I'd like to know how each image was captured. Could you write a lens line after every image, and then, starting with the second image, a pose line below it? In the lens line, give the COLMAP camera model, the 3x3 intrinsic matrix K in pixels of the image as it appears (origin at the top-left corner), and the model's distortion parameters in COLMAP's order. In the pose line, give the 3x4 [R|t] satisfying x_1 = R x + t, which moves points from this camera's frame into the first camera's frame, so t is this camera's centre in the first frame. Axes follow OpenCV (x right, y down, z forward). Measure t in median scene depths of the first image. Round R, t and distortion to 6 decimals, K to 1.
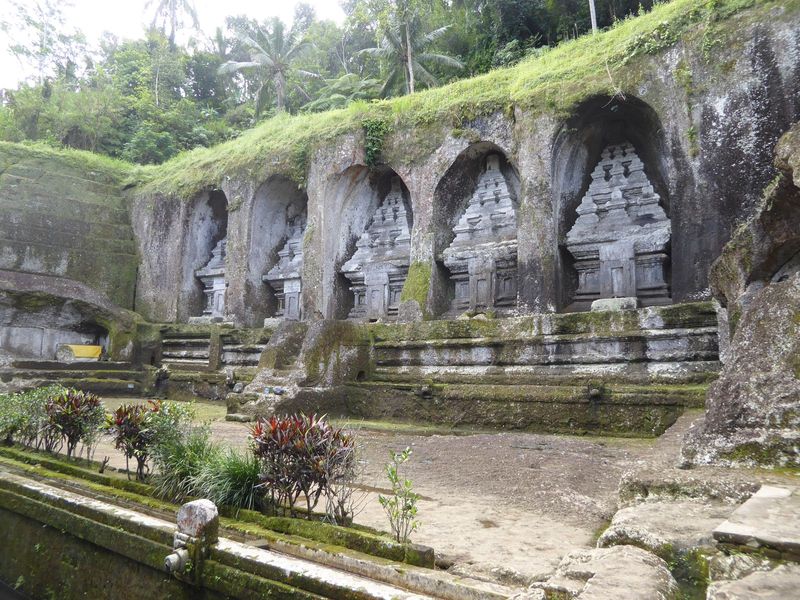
lens RADIAL K [[551.2, 0, 400.0], [0, 551.2, 300.0], [0, 0, 1]] dist [-0.087542, 0.079870]
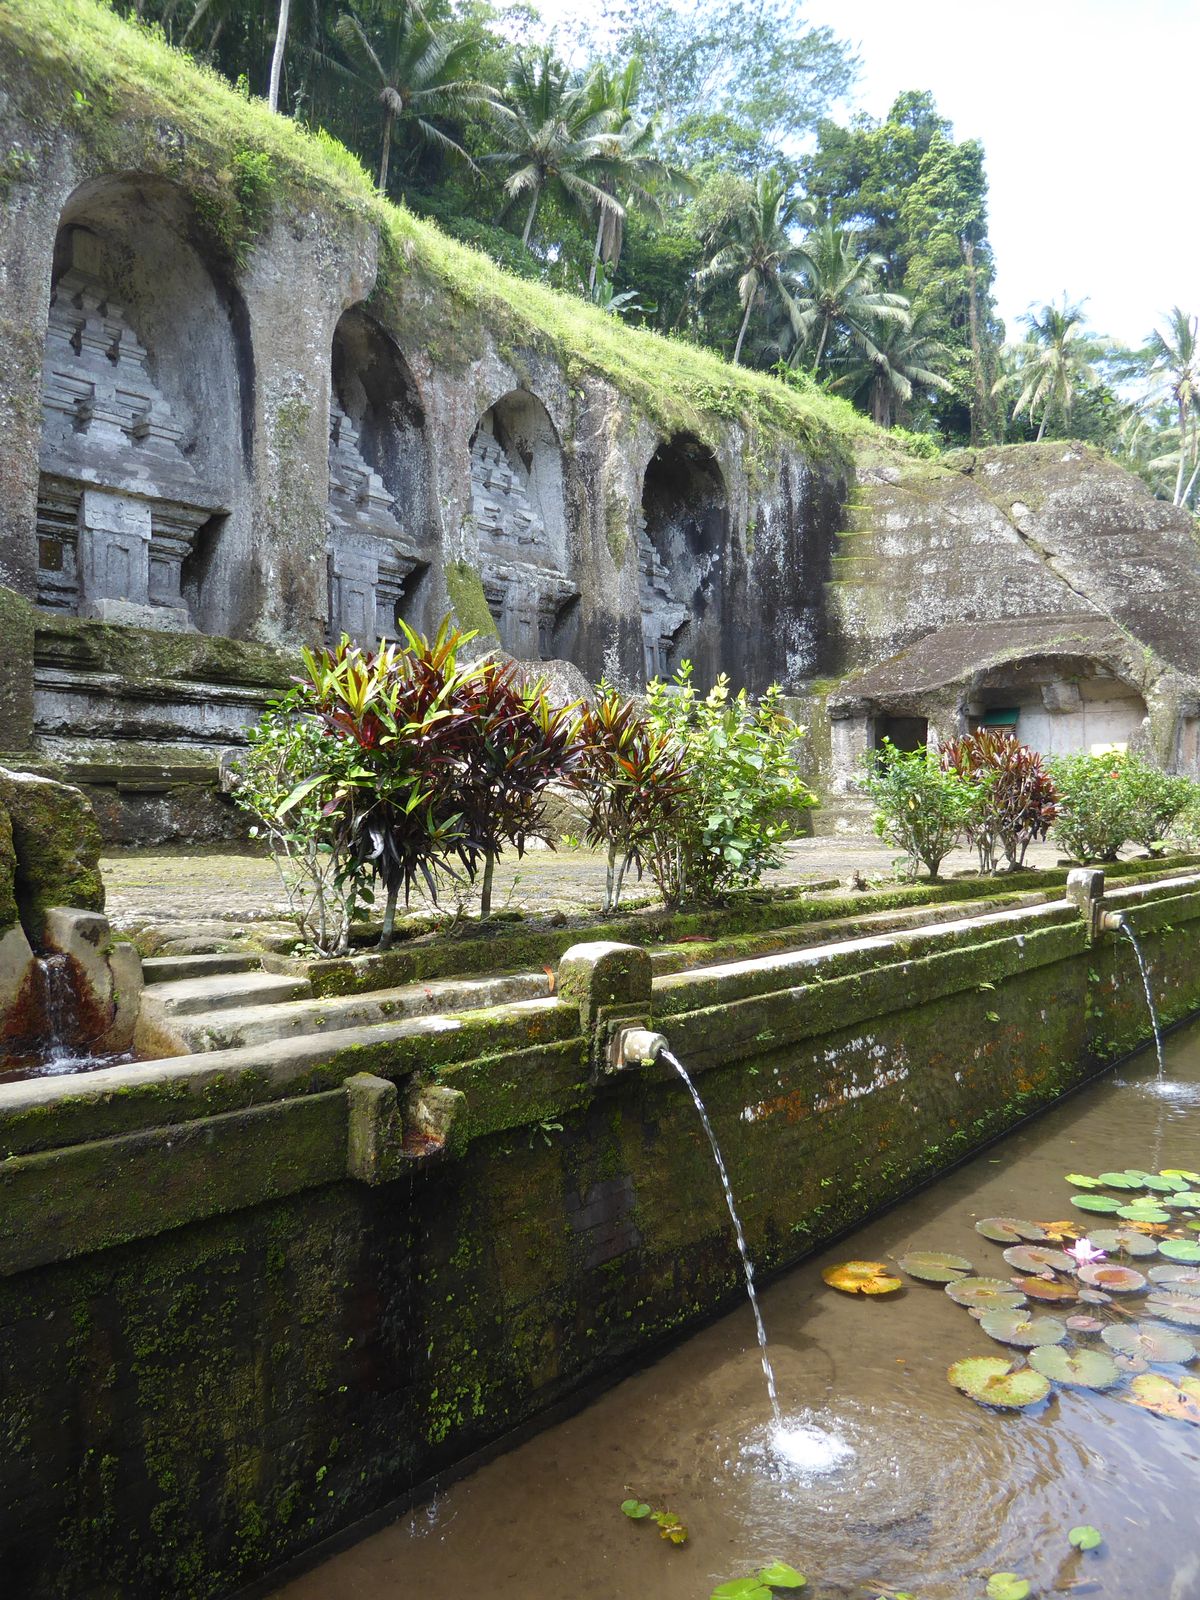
lens RADIAL K [[1102.5, 0, 600.0], [0, 1102.5, 800.0], [0, 0, 1]] dist [-0.087542, 0.079870]
pose [[0.076927, -0.009268, 0.996994, -1.022873], [-0.132045, 0.991054, 0.019402, 0.119546], [-0.988254, -0.133140, 0.075015, 0.755964]]
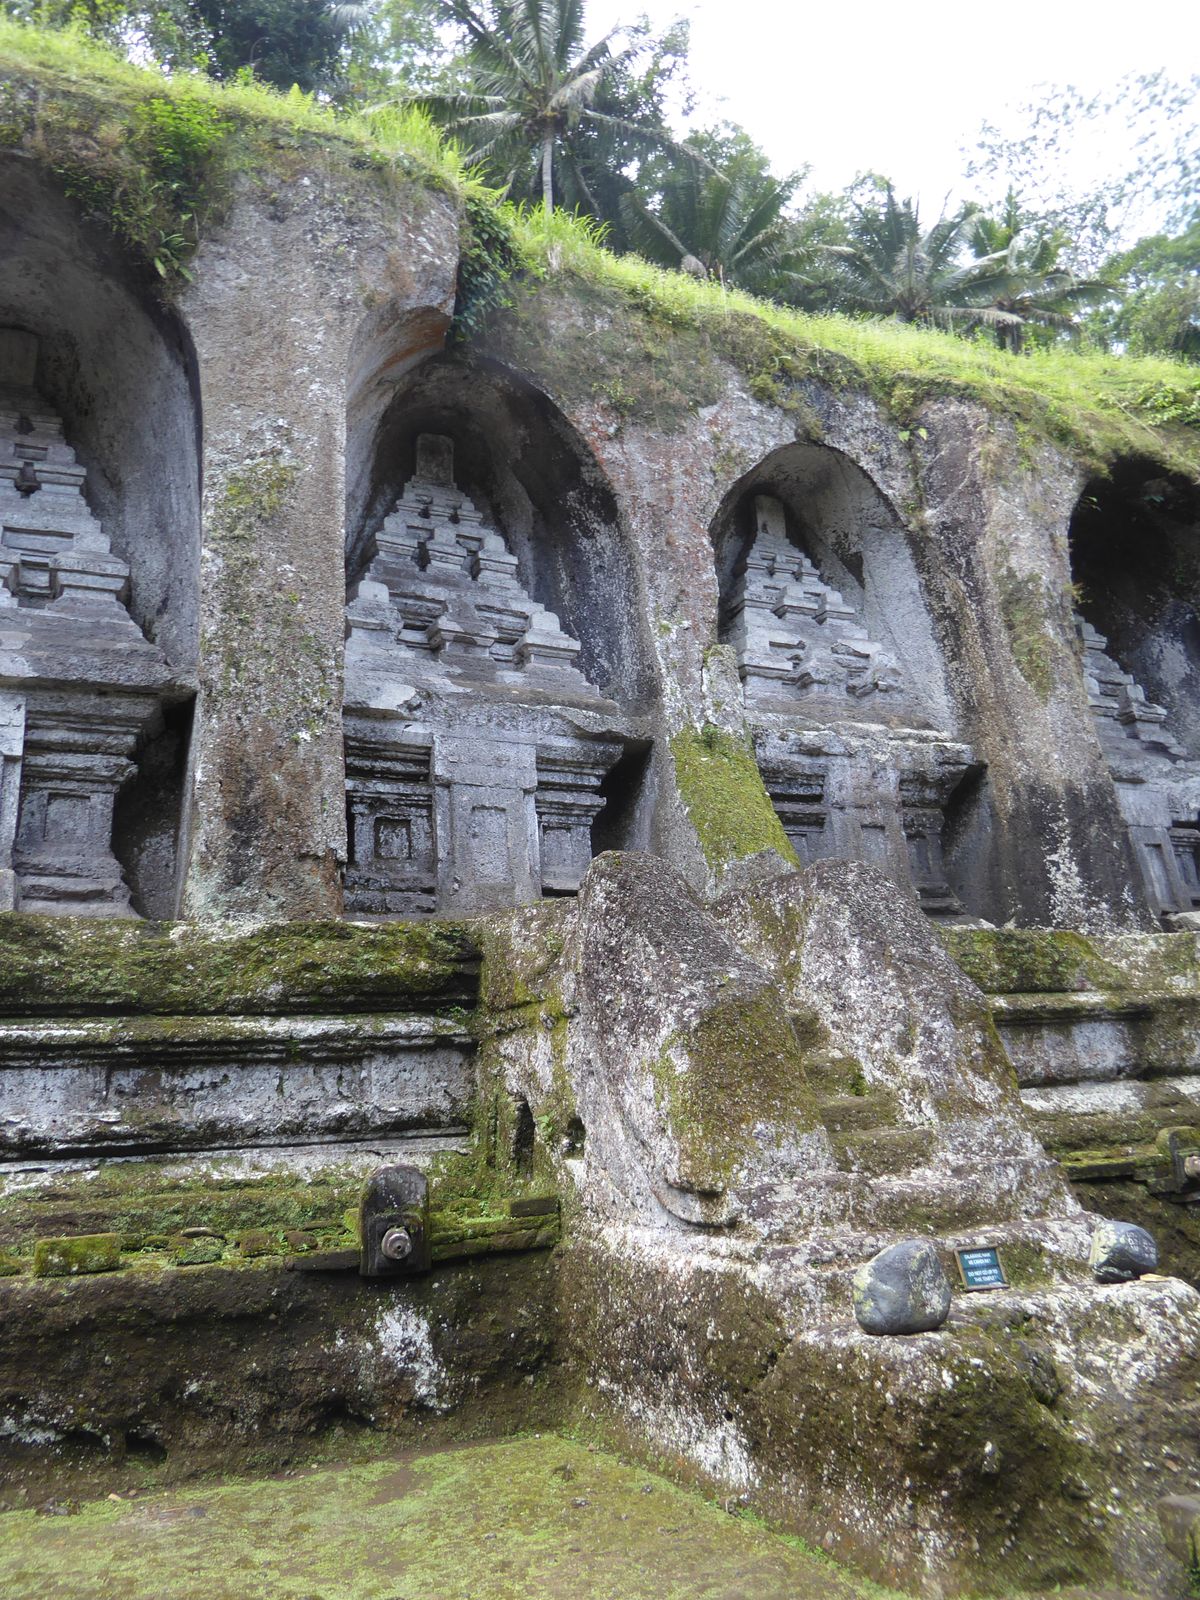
lens RADIAL K [[1102.5, 0, 600.0], [0, 1102.5, 800.0], [0, 0, 1]] dist [-0.087542, 0.079870]
pose [[0.533364, 0.194281, 0.823273, -0.453975], [-0.039549, 0.977930, -0.205156, 0.083355], [-0.844961, 0.076863, 0.529276, 0.749754]]
